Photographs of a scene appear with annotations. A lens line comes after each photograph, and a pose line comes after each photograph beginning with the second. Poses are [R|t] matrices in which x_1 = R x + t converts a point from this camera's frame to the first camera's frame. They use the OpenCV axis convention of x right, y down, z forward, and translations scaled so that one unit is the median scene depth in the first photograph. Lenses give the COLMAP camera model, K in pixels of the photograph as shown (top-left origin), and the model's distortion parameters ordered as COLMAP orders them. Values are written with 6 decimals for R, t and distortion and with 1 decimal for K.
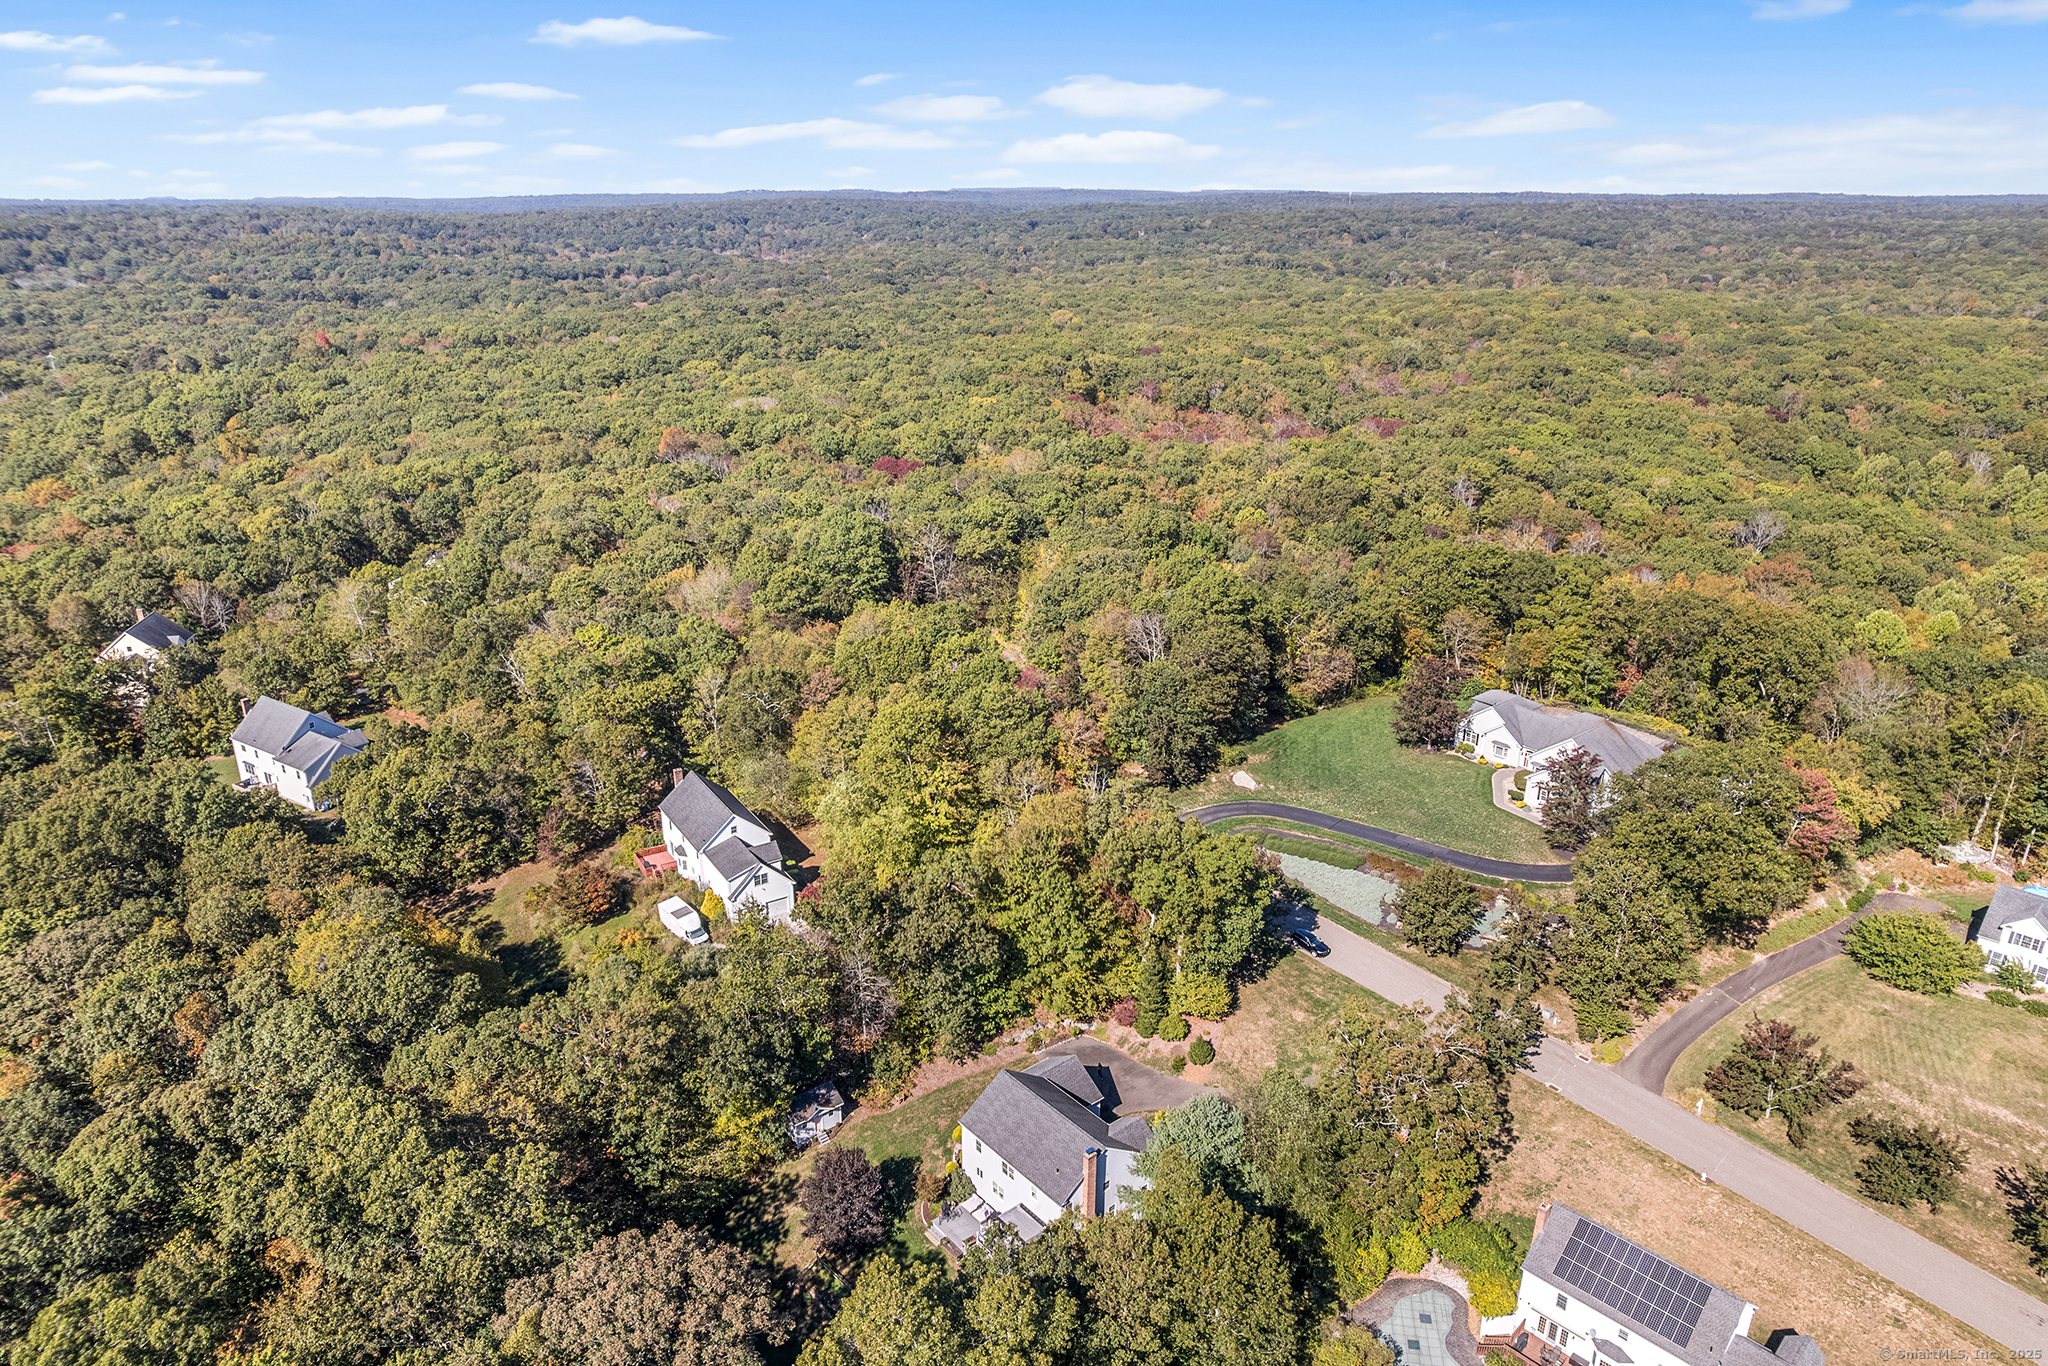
lens RADIAL K [[1345.3, 0, 1024.0], [0, 1345.3, 683.0], [0, 0, 1]] dist [-0.059934, 0.053765]
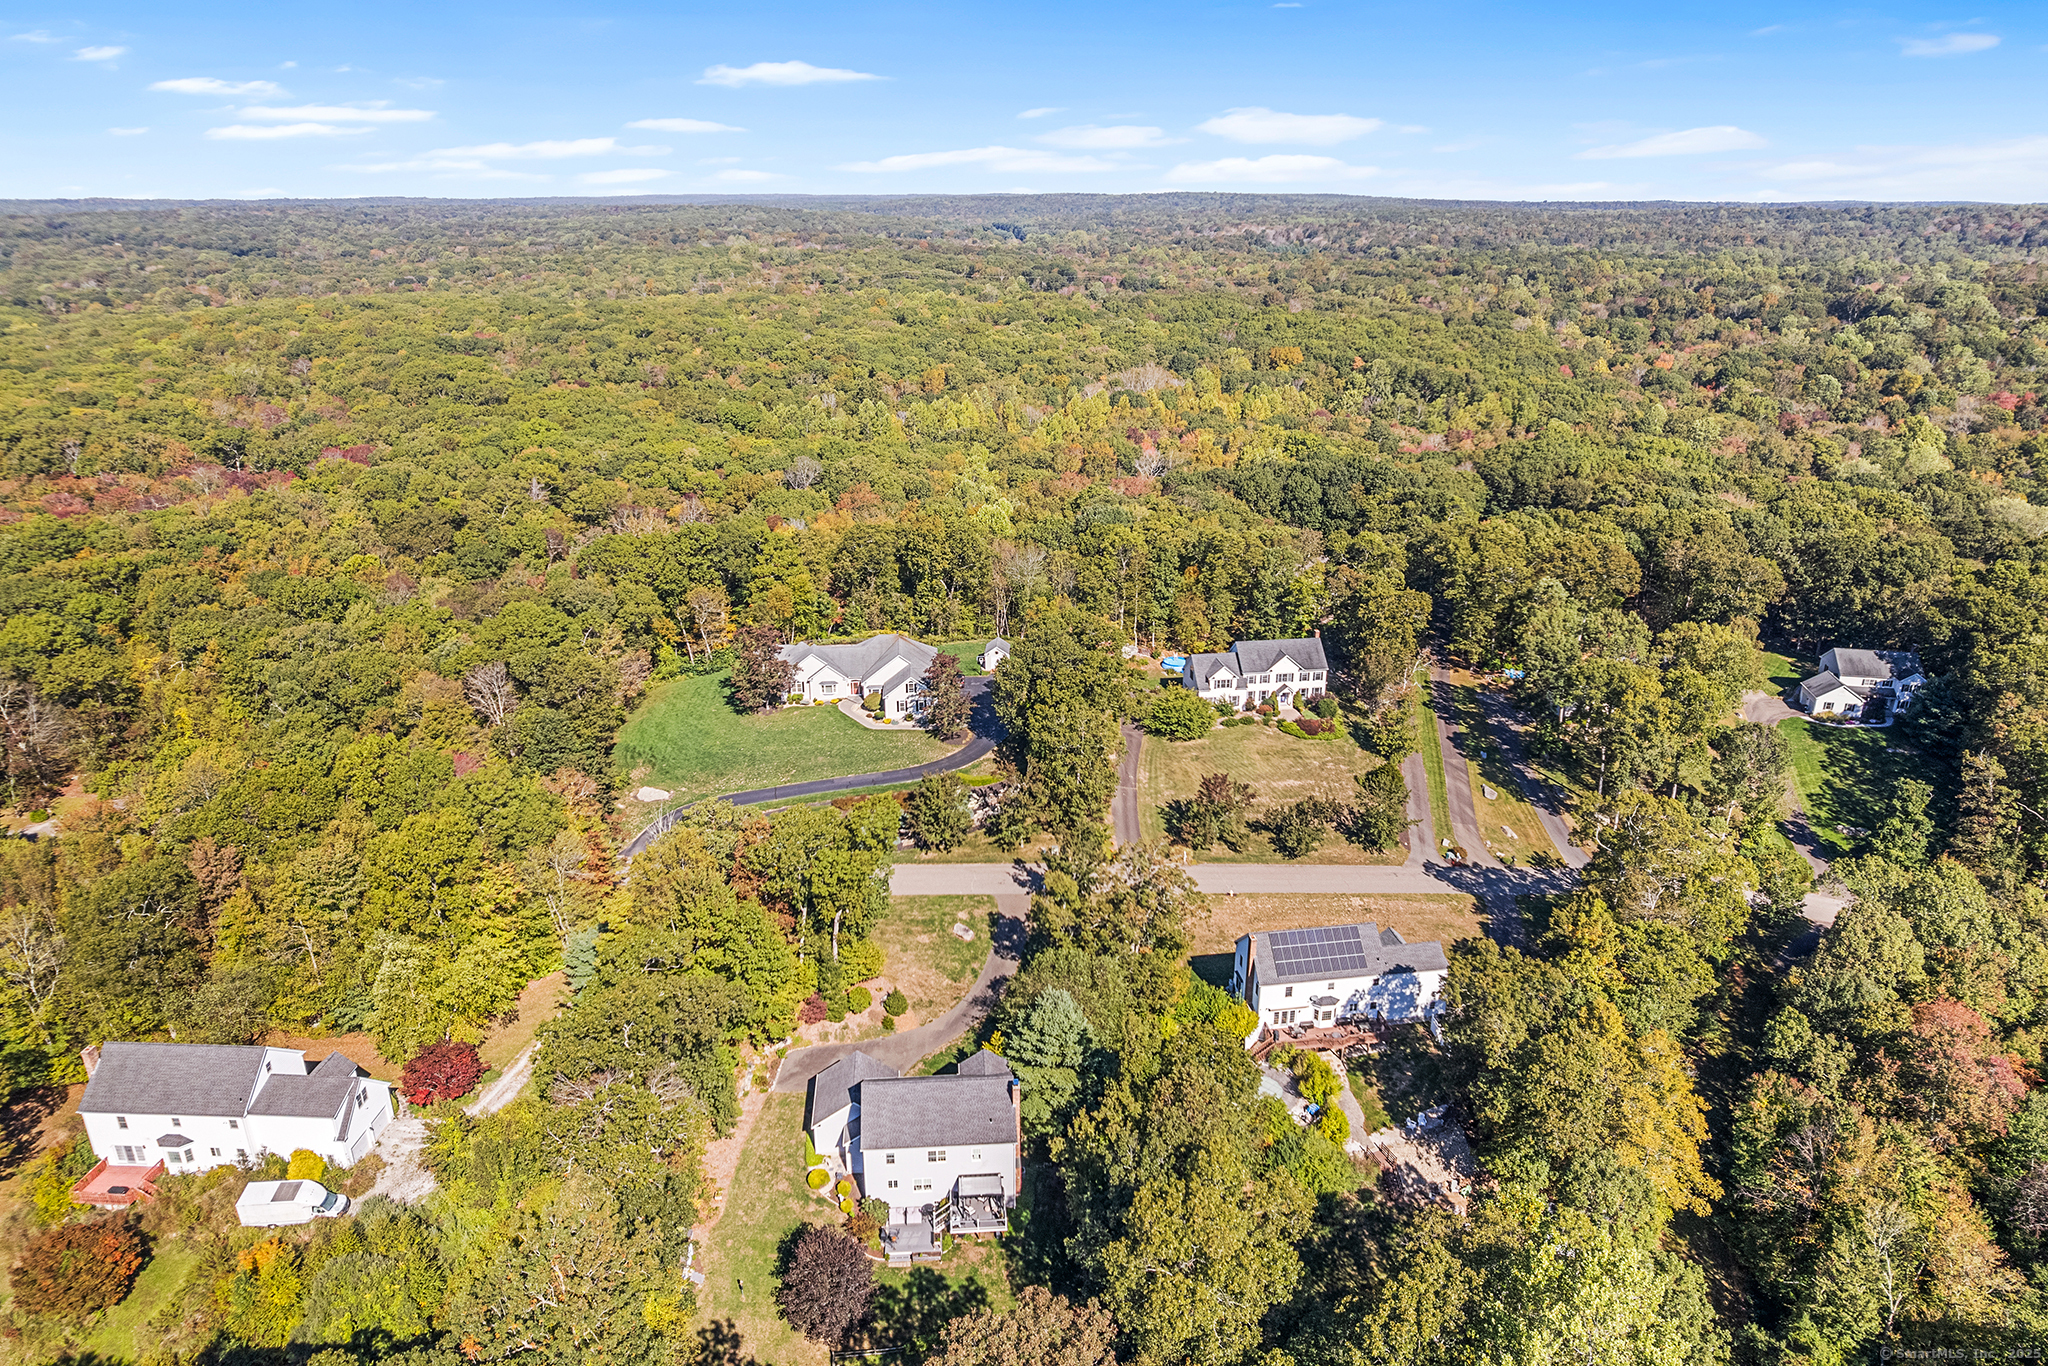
lens RADIAL K [[1345.3, 0, 1024.0], [0, 1345.3, 683.0], [0, 0, 1]] dist [-0.059934, 0.053765]
pose [[0.580783, -0.290495, 0.760463, -0.531950], [0.291606, 0.946411, 0.138821, -0.082731], [-0.760037, 0.141131, 0.634370, 0.204223]]
